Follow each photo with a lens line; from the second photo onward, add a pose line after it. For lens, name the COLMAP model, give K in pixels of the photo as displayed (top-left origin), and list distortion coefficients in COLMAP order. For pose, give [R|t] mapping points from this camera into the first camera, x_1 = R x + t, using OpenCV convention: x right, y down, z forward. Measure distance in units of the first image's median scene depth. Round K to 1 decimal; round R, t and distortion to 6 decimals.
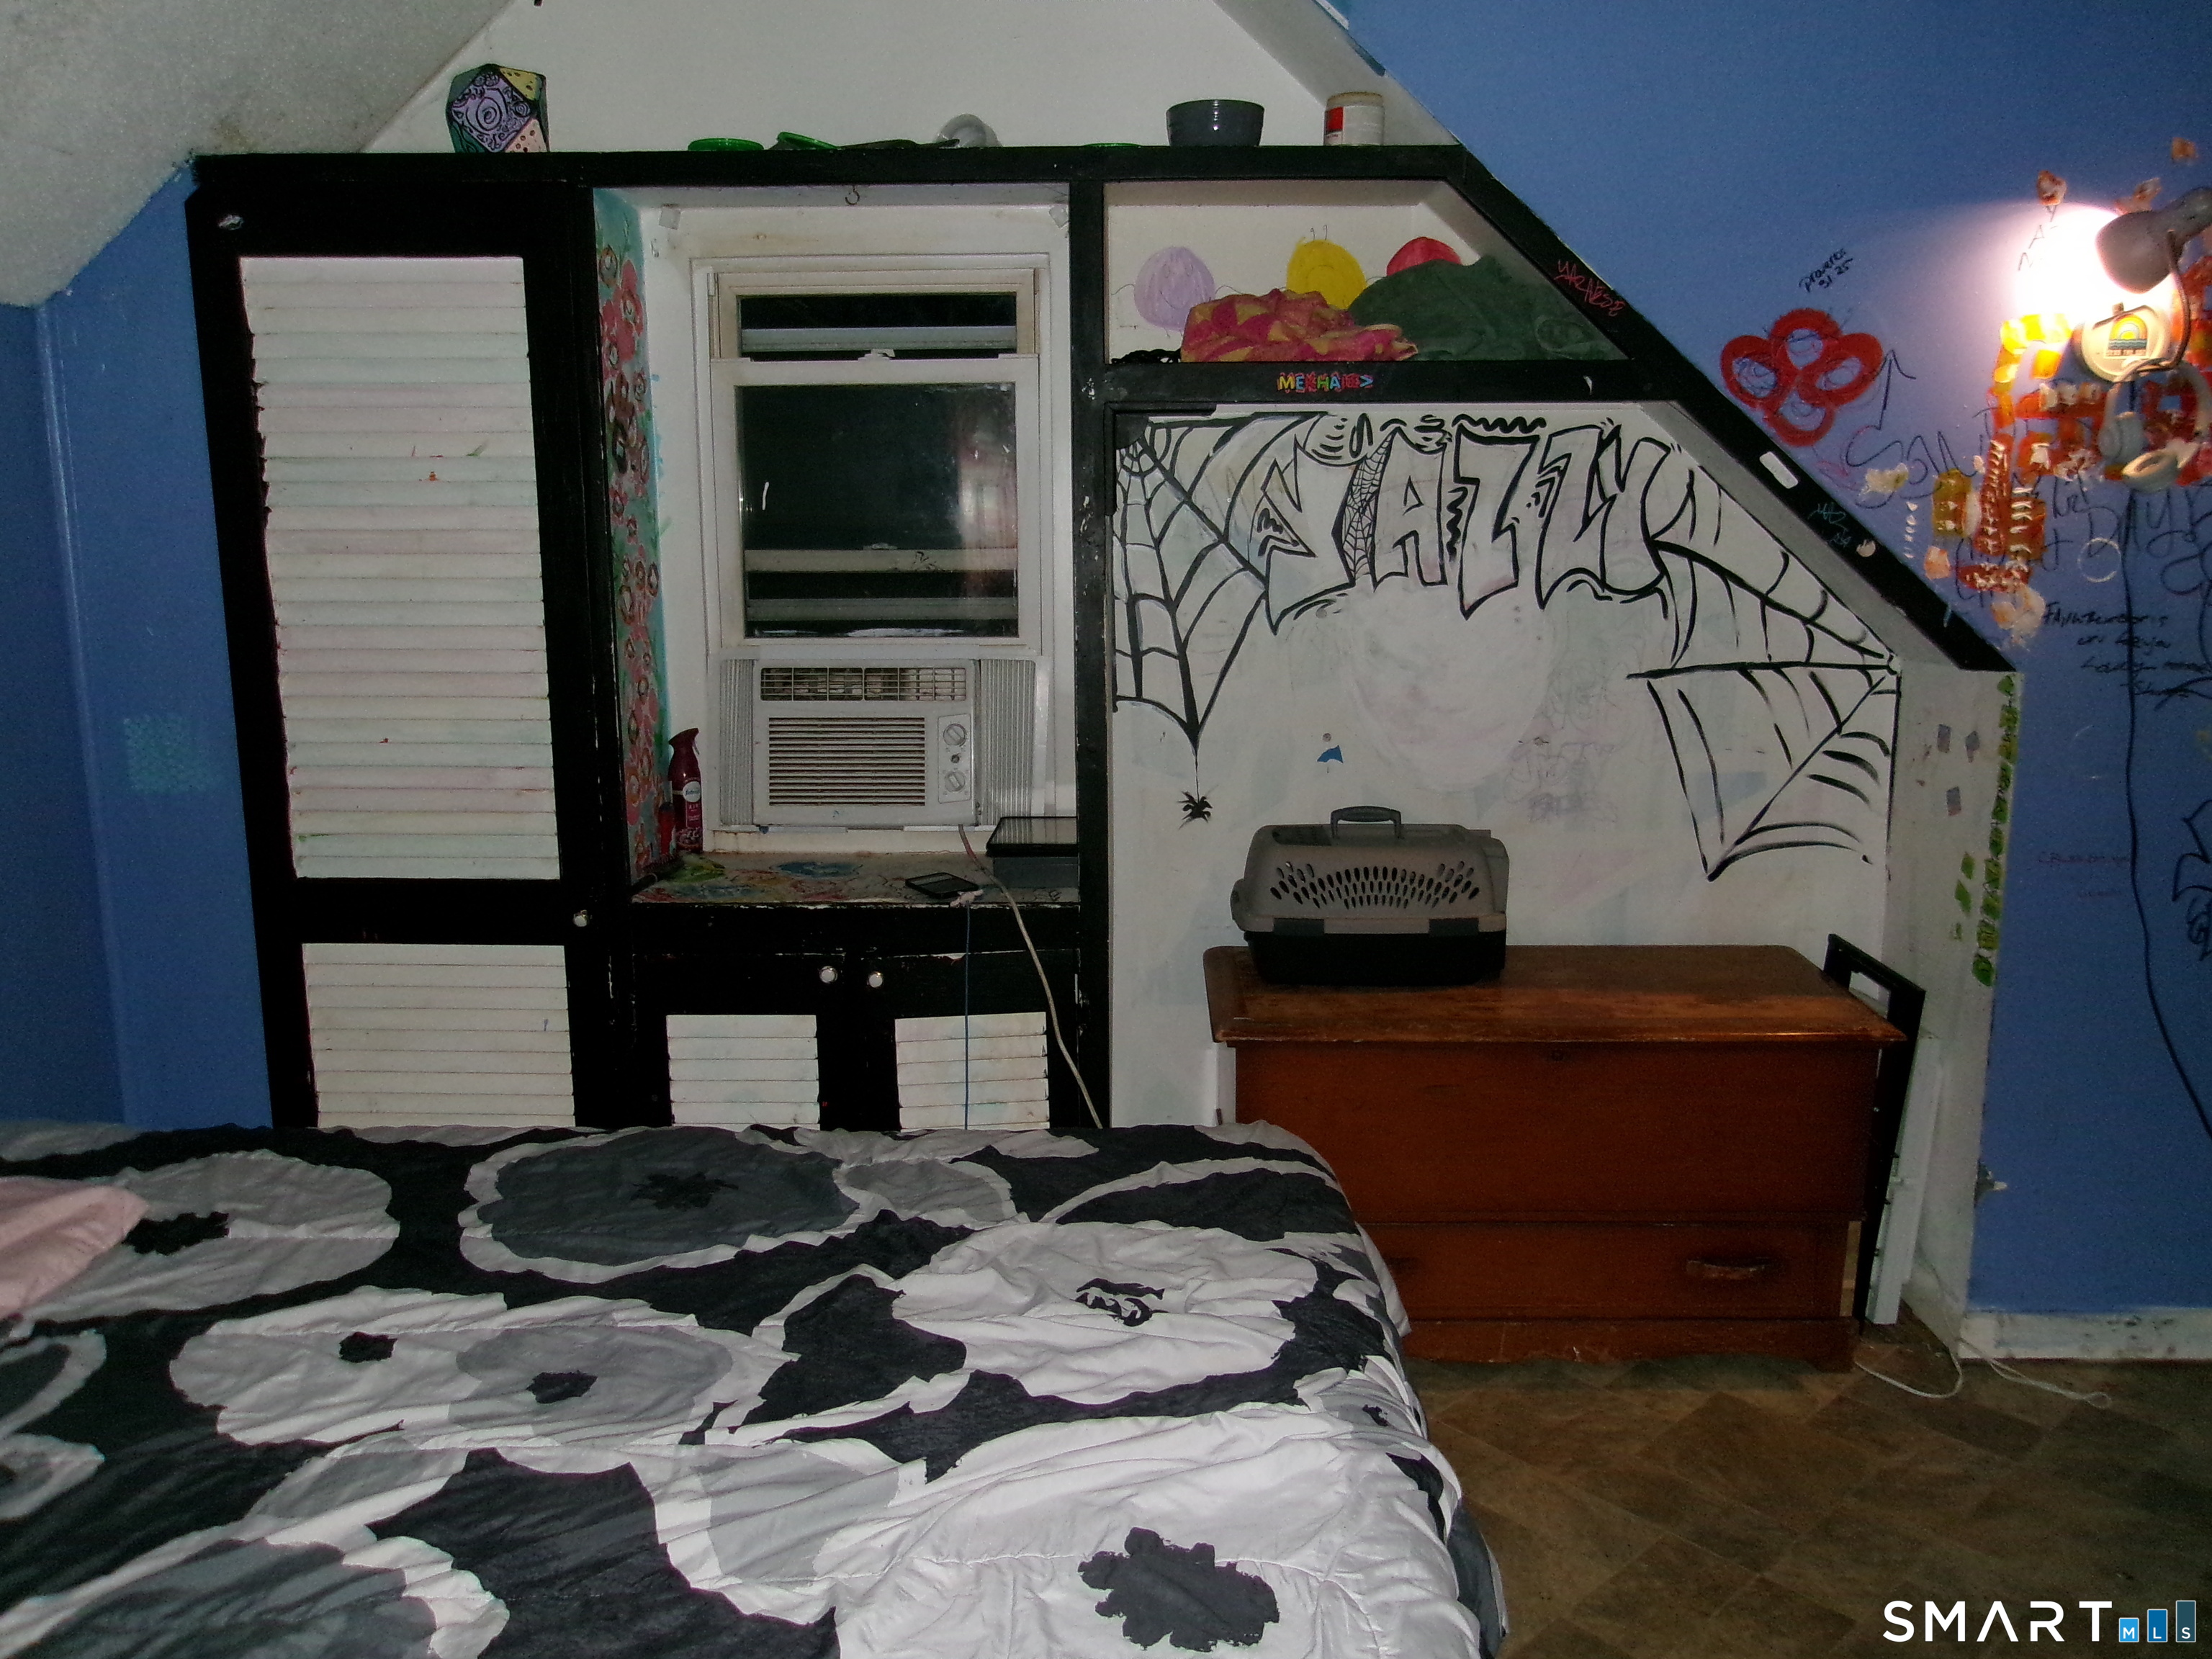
lens RADIAL K [[1725.6, 0, 1110.5], [0, 1725.6, 803.4], [0, 0, 1]] dist [-0.003447, 0.008985]
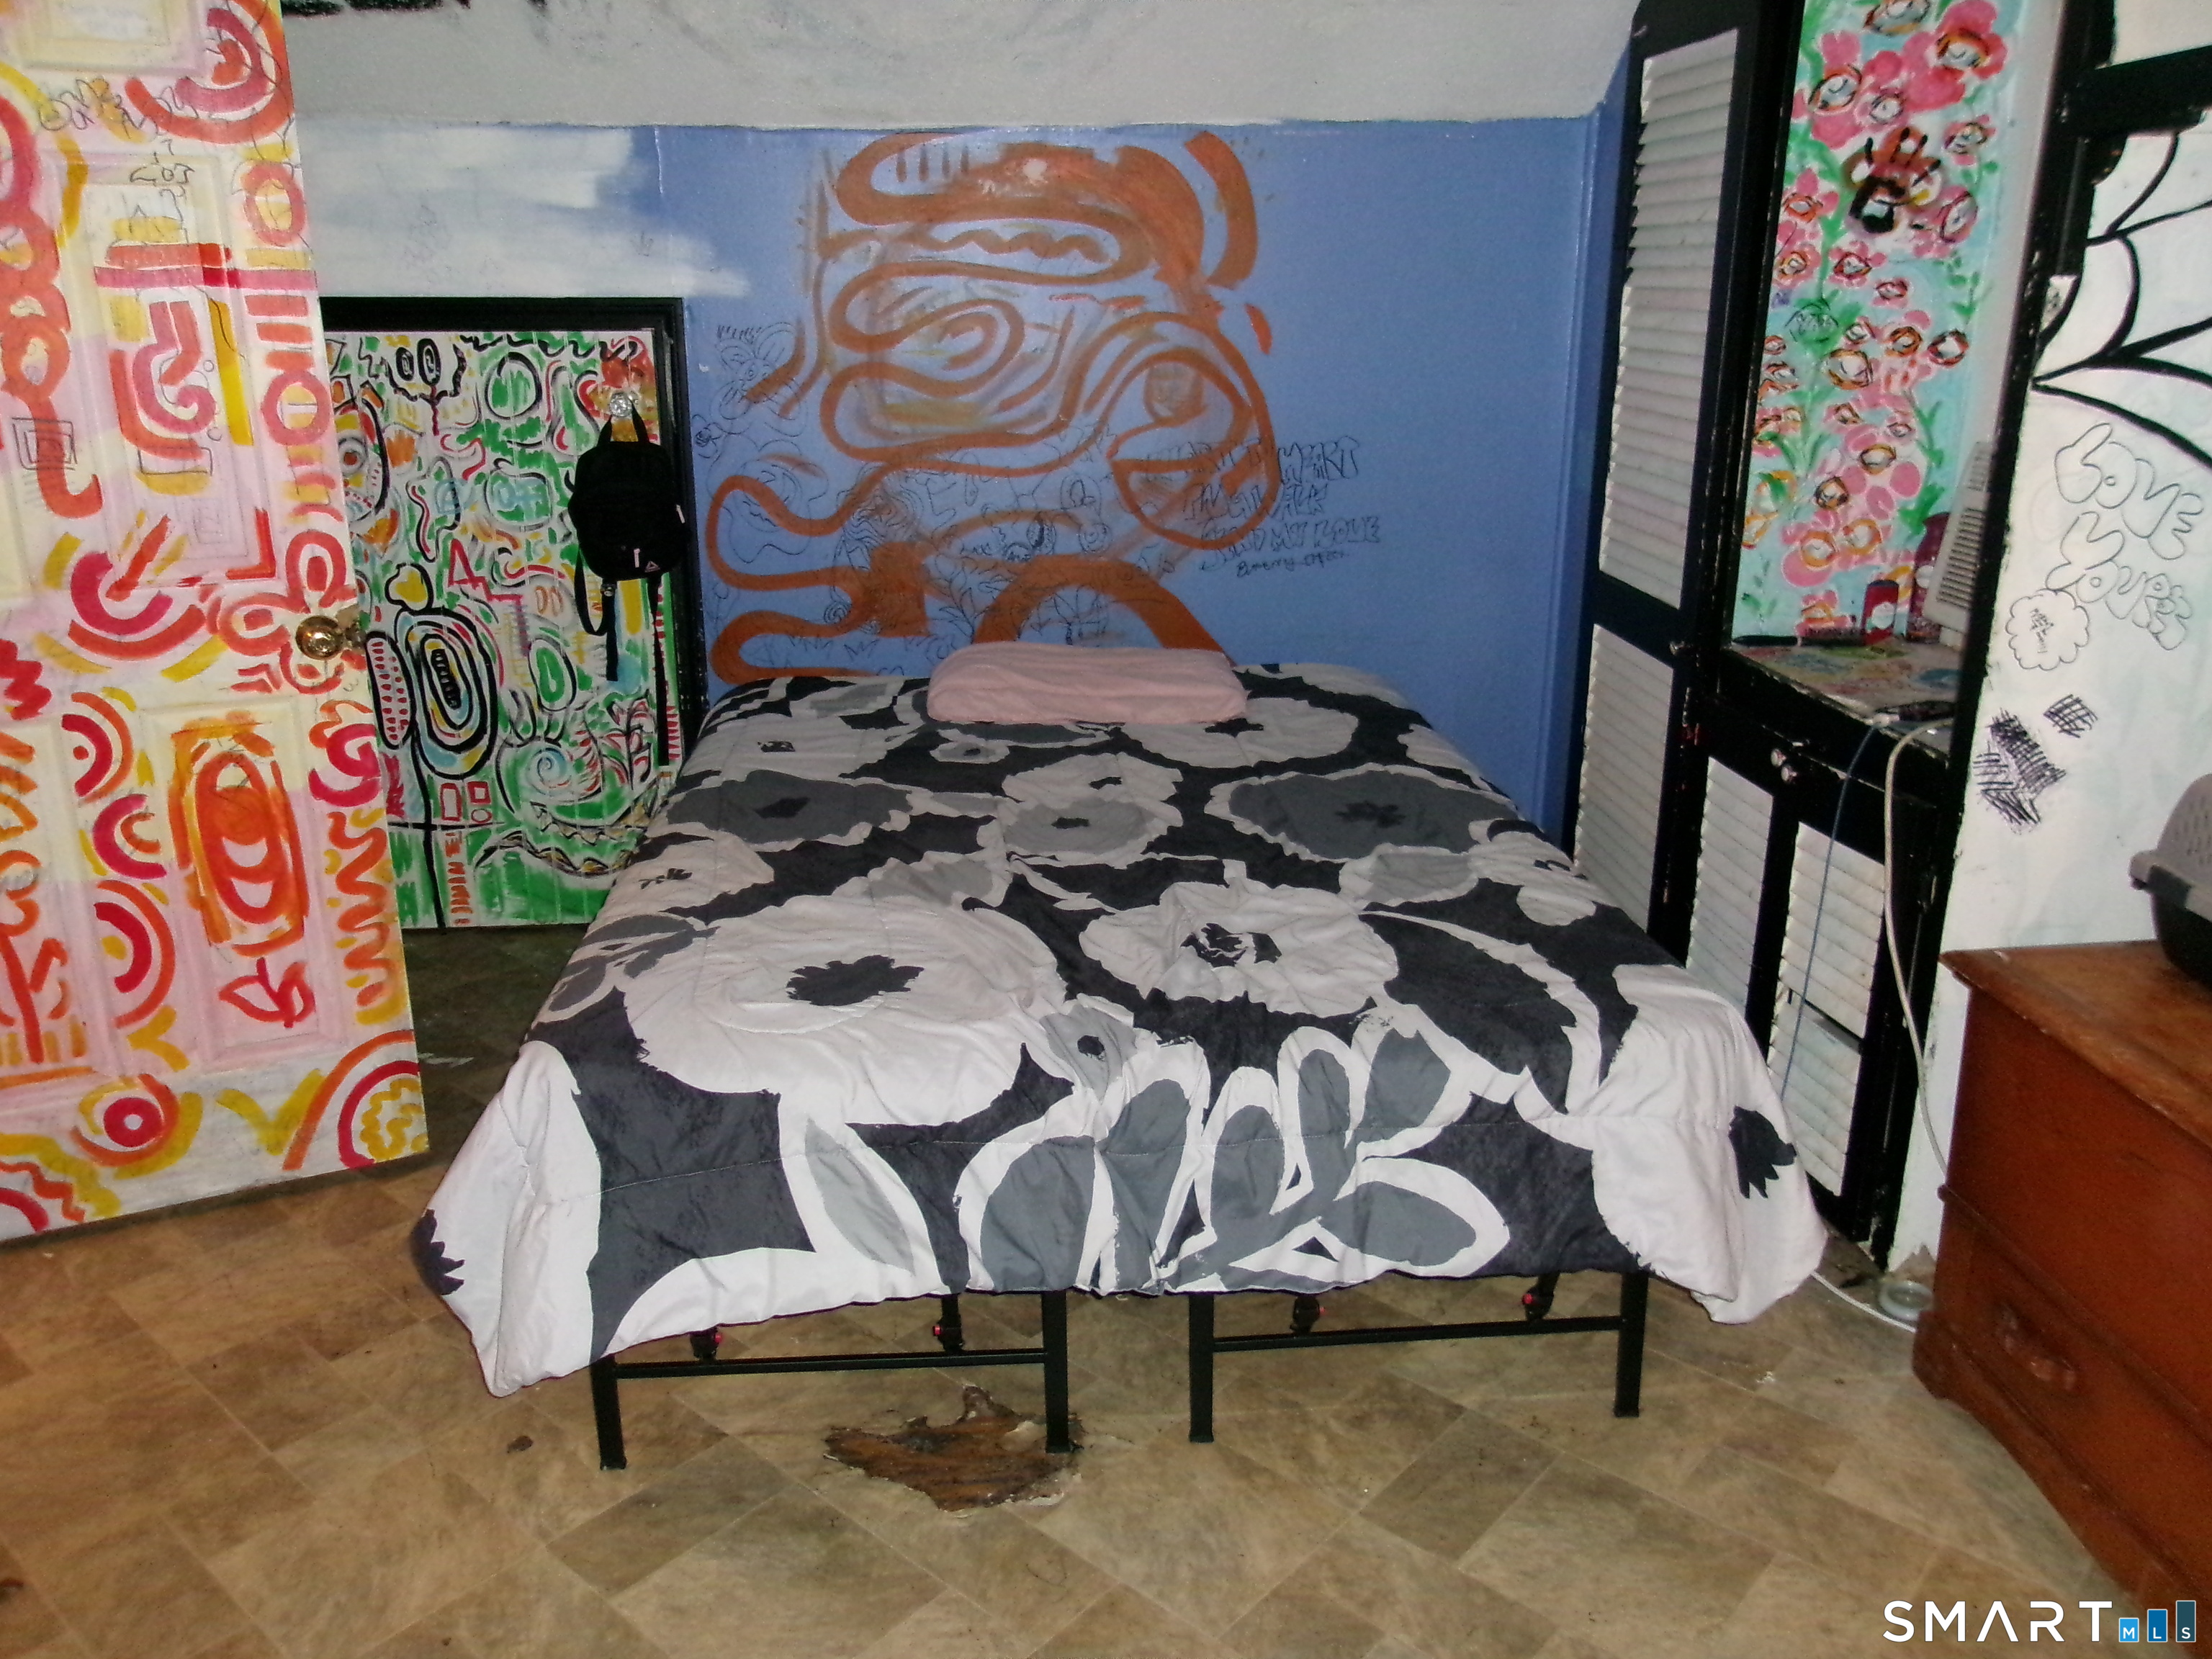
lens RADIAL K [[1725.6, 0, 1110.5], [0, 1725.6, 803.4], [0, 0, 1]] dist [-0.003447, 0.008985]
pose [[0.095704, 0.295123, -0.950654, 1.063106], [-0.174350, 0.945244, 0.275891, -0.115675], [0.980022, 0.139342, 0.141919, 0.705745]]
